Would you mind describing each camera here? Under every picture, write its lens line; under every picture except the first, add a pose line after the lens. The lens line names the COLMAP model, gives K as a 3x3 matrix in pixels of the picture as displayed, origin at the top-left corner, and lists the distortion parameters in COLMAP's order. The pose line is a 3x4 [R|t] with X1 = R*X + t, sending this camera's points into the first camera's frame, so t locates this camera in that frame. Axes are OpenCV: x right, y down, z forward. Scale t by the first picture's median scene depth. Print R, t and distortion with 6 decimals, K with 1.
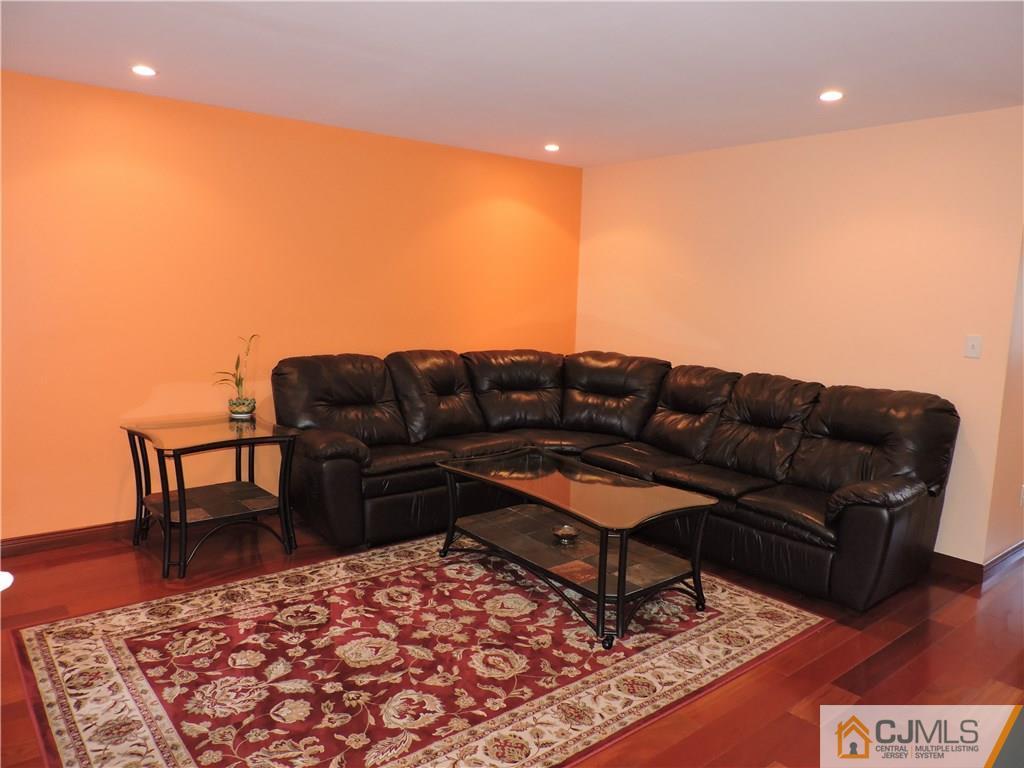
lens RADIAL K [[726.3, 0, 510.4], [0, 726.3, 387.7], [0, 0, 1]] dist [-0.017124, -0.004443]
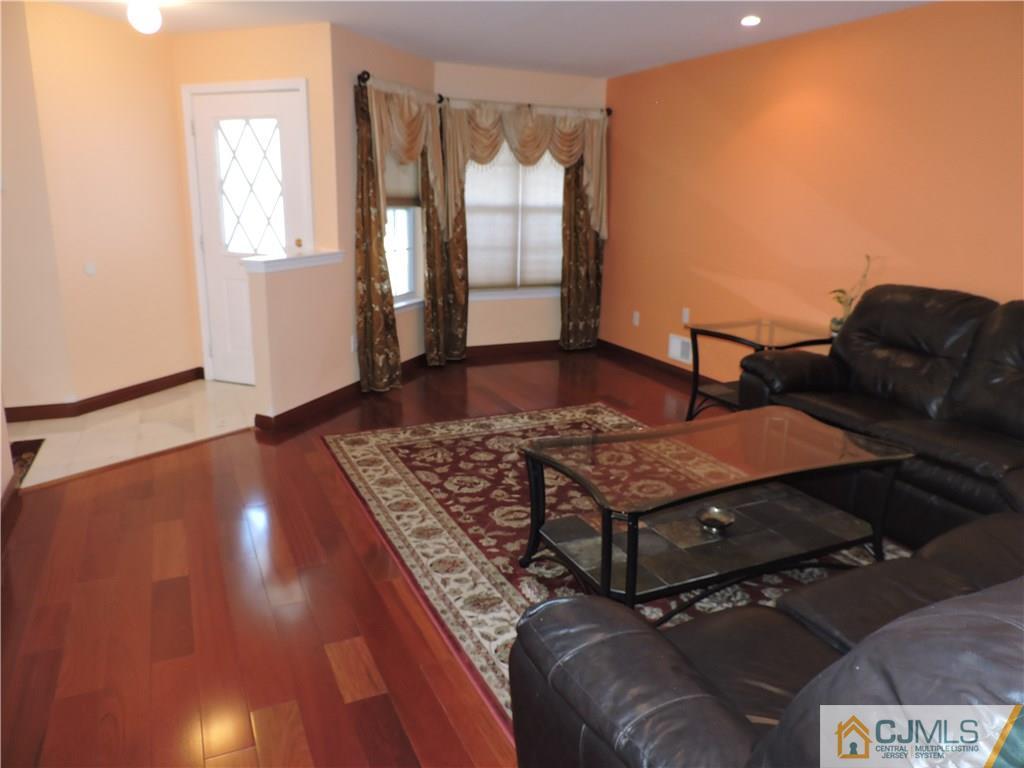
lens RADIAL K [[726.3, 0, 510.4], [0, 726.3, 387.7], [0, 0, 1]] dist [-0.017124, -0.004443]
pose [[-0.253073, 0.215291, -0.943188, 1.140693], [-0.147612, 0.954917, 0.257575, -0.128895], [0.956120, 0.204411, -0.209884, 1.303701]]
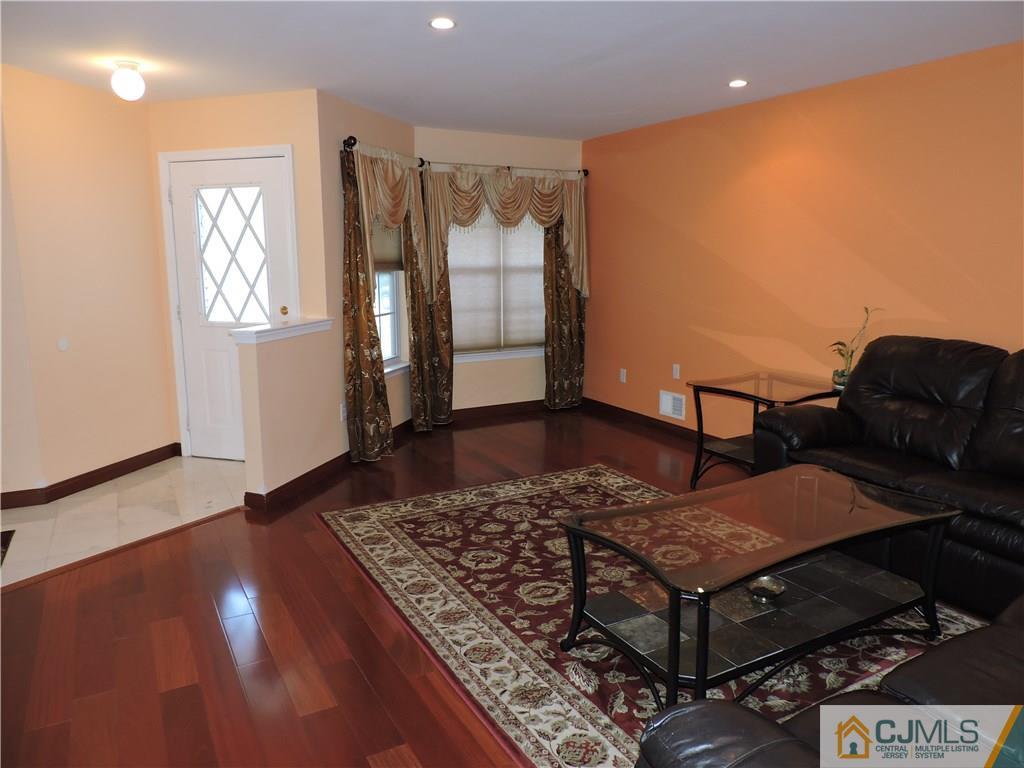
lens RADIAL K [[726.3, 0, 510.4], [0, 726.3, 387.7], [0, 0, 1]] dist [-0.017124, -0.004443]
pose [[-0.184092, 0.150236, -0.971360, 1.110893], [-0.125637, 0.976547, 0.174849, -0.121705], [0.974846, 0.154227, -0.160899, 1.179081]]
